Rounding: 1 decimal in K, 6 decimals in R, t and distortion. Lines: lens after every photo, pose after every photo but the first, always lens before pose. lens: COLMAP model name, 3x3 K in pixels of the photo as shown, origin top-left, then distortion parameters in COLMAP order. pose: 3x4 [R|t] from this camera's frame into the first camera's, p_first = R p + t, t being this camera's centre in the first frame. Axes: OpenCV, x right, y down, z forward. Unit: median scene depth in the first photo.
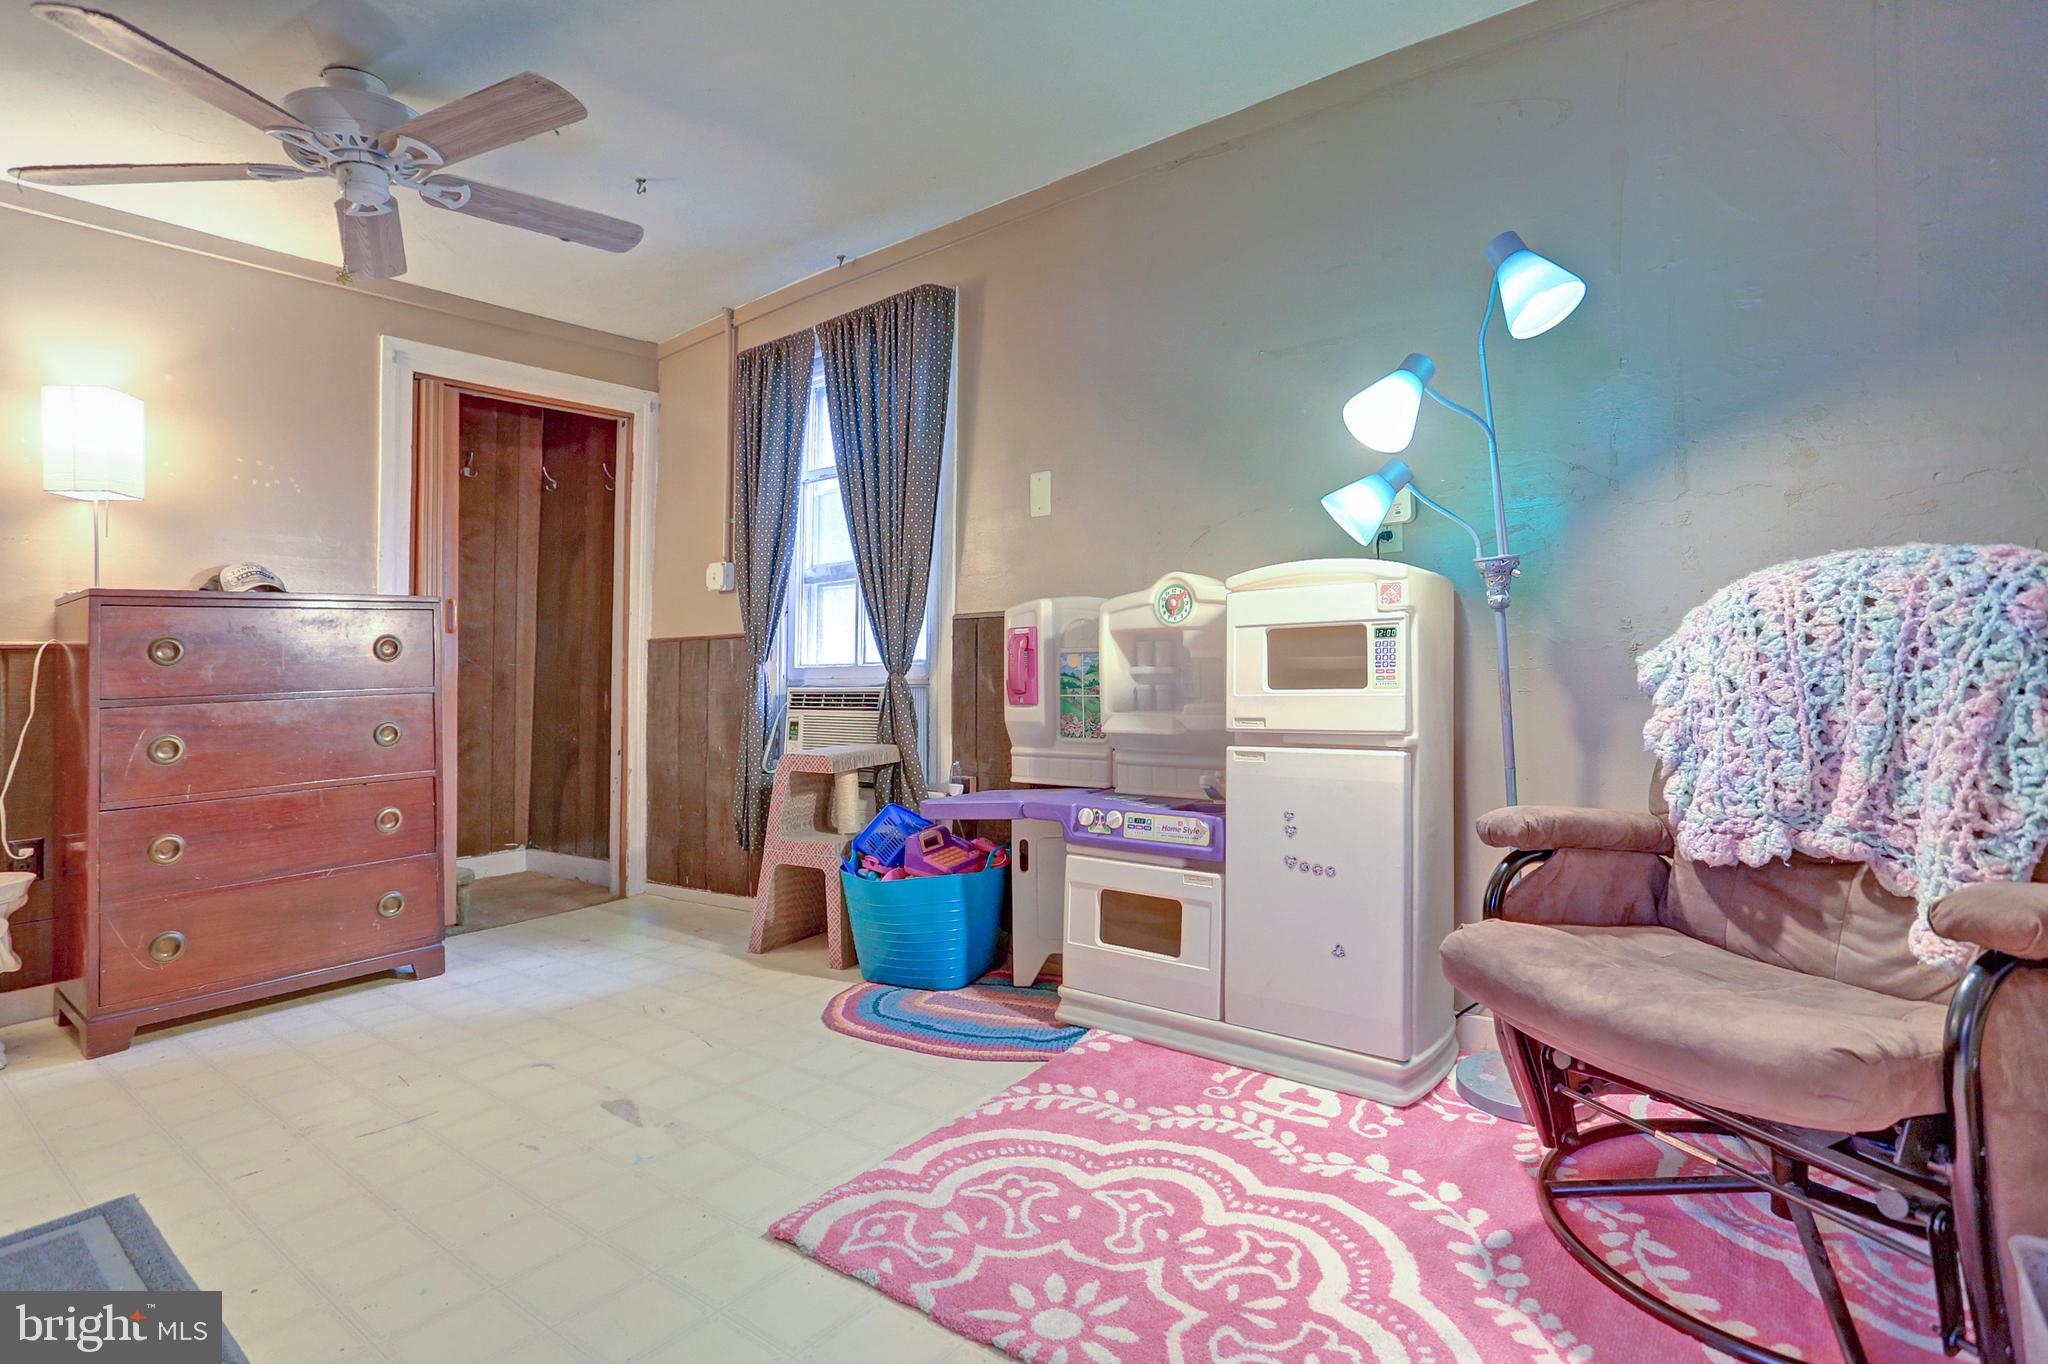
lens RADIAL K [[1043.4, 0, 1047.0], [0, 1043.4, 622.0], [0, 0, 1]] dist [-0.002731, 0.000620]
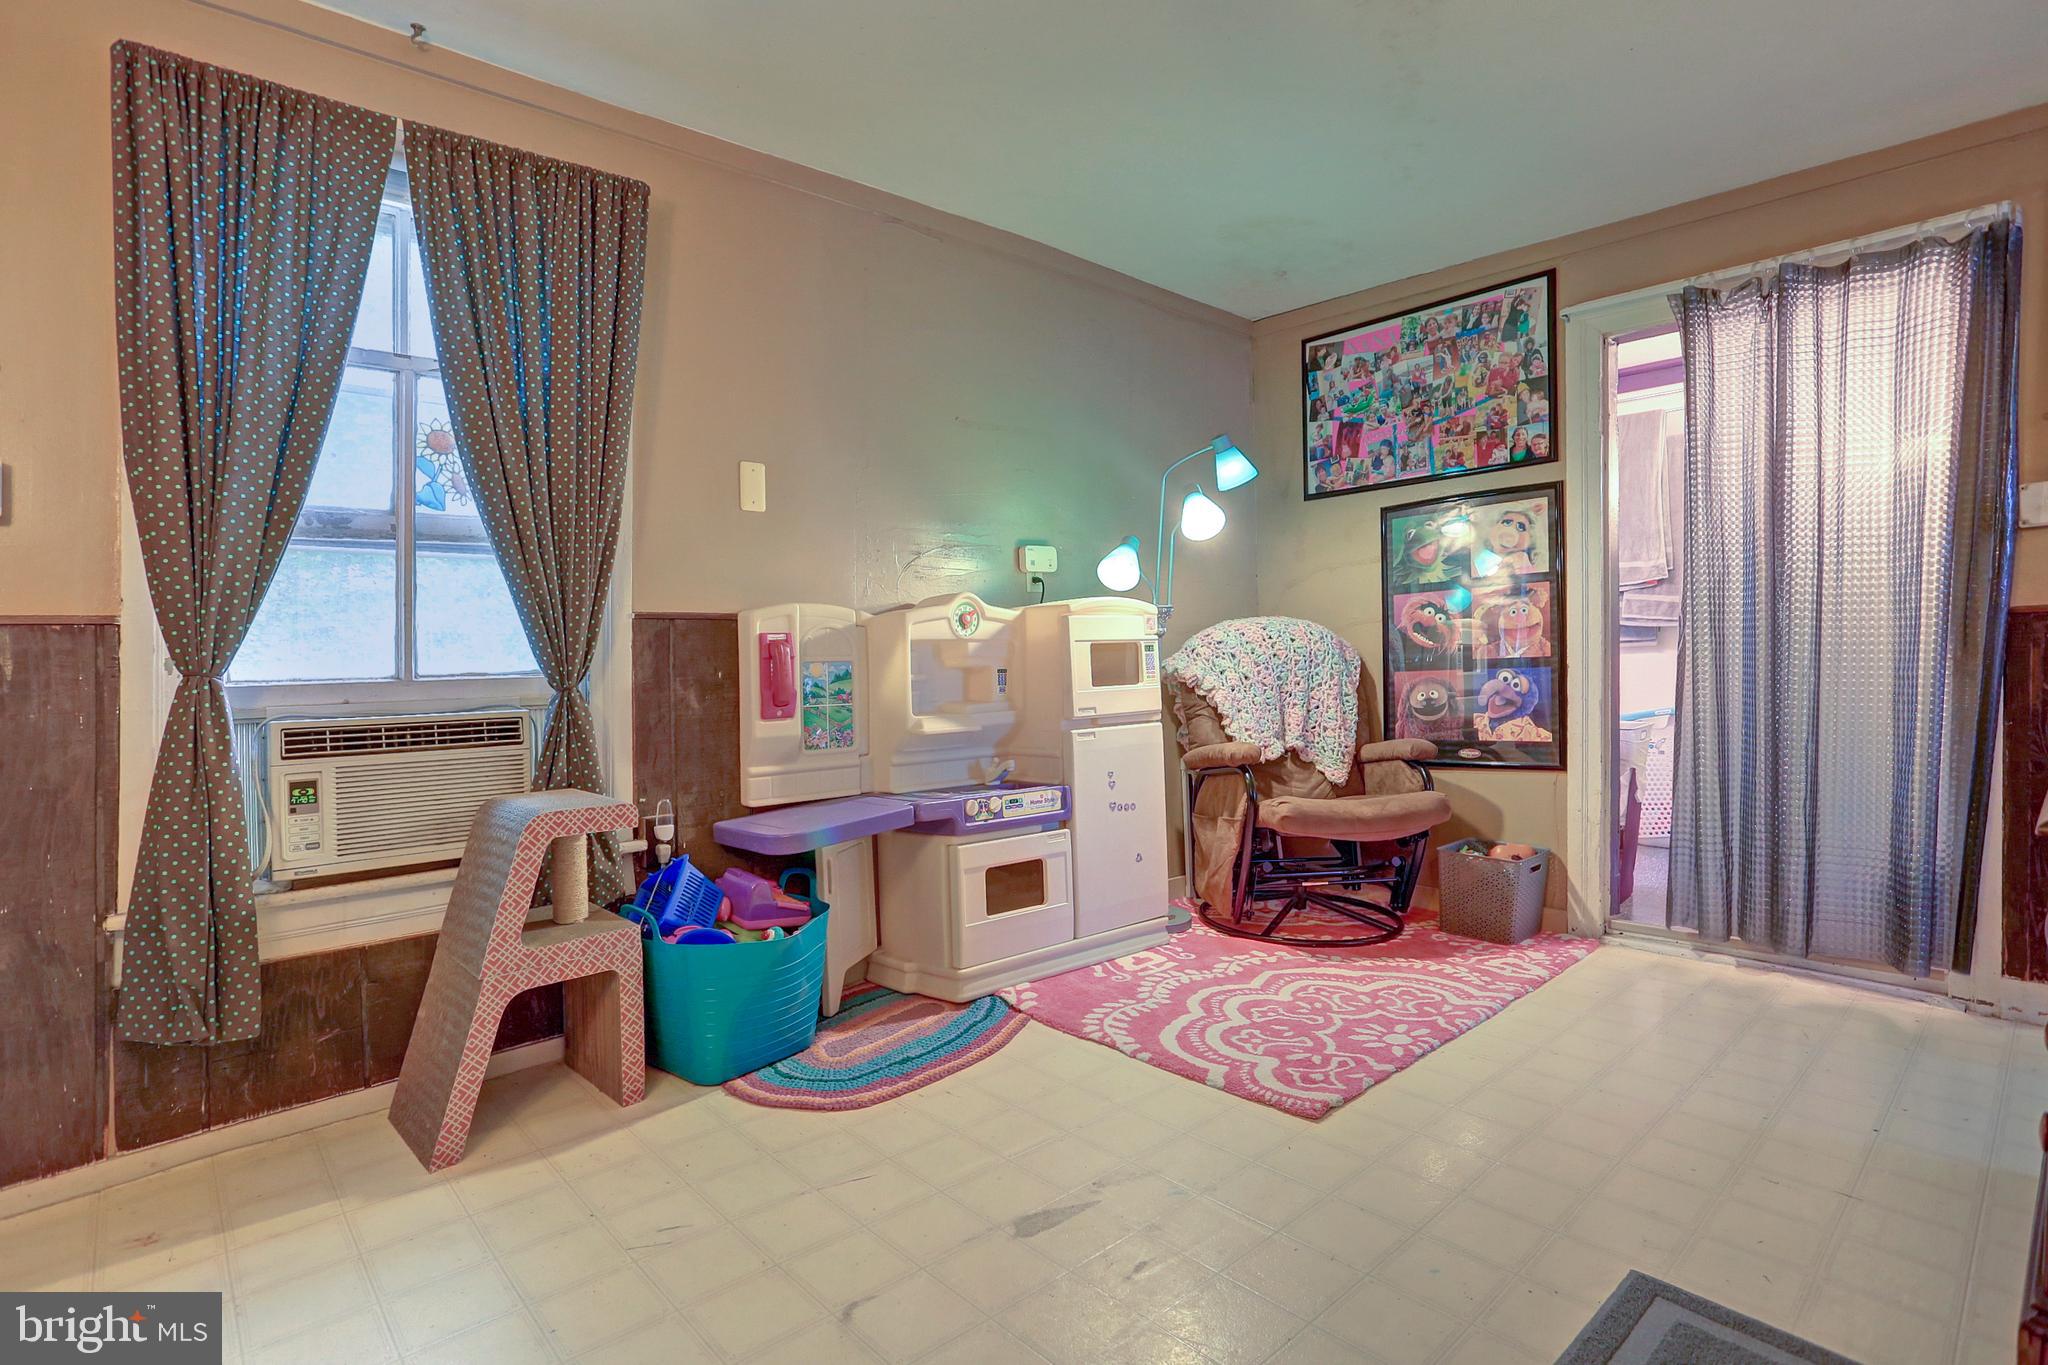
lens RADIAL K [[1043.4, 0, 1047.0], [0, 1043.4, 622.5], [0, 0, 1]] dist [-0.002731, 0.000620]
pose [[0.164068, 0.052907, 0.985029, -1.258812], [-0.017967, 0.998555, -0.050641, 0.054484], [-0.986285, -0.009390, 0.164782, 0.891403]]
